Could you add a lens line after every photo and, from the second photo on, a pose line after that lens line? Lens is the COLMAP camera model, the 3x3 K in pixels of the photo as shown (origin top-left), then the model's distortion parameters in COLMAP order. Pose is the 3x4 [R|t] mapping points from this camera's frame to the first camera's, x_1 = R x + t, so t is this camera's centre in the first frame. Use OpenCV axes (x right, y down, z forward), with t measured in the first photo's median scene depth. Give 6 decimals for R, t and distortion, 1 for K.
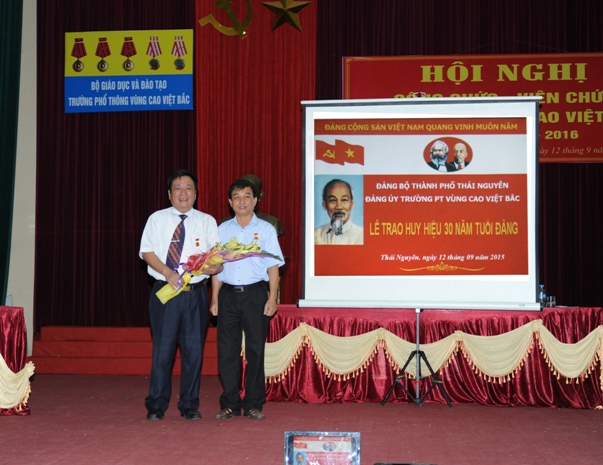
lens RADIAL K [[1051.3, 0, 290.3], [0, 1051.3, 230.5], [0, 0, 1]] dist [0.020442, 0.010311]
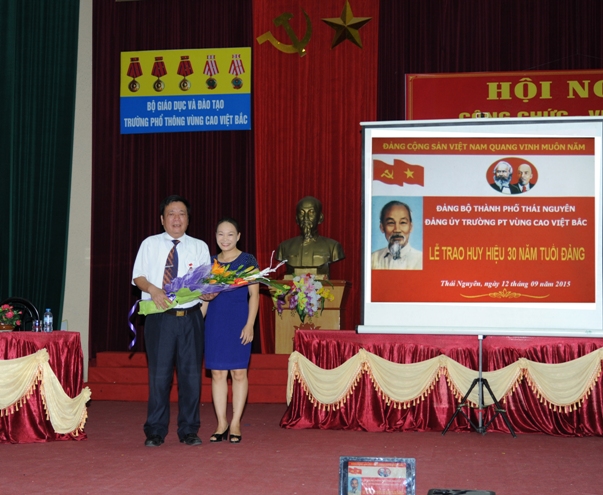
lens RADIAL K [[1113.9, 0, 294.7], [0, 1113.9, 249.8], [0, 0, 1]] dist [0.010904, -0.045906]
pose [[0.998497, -0.000603, -0.054808, 0.006259], [0.000451, 0.999996, -0.002793, -0.001665], [0.054810, 0.002764, 0.998493, -0.036553]]
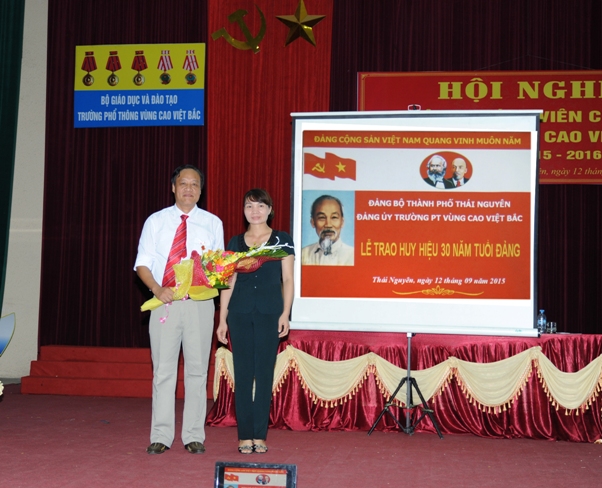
lens RADIAL K [[1048.4, 0, 313.6], [0, 1048.4, 245.0], [0, 0, 1]] dist [0.009273, -0.020905]
pose [[0.999221, 0.013551, -0.037066, 0.067457], [-0.013921, 0.999855, -0.009763, 0.005494], [0.036928, 0.010271, 0.999265, 0.050908]]
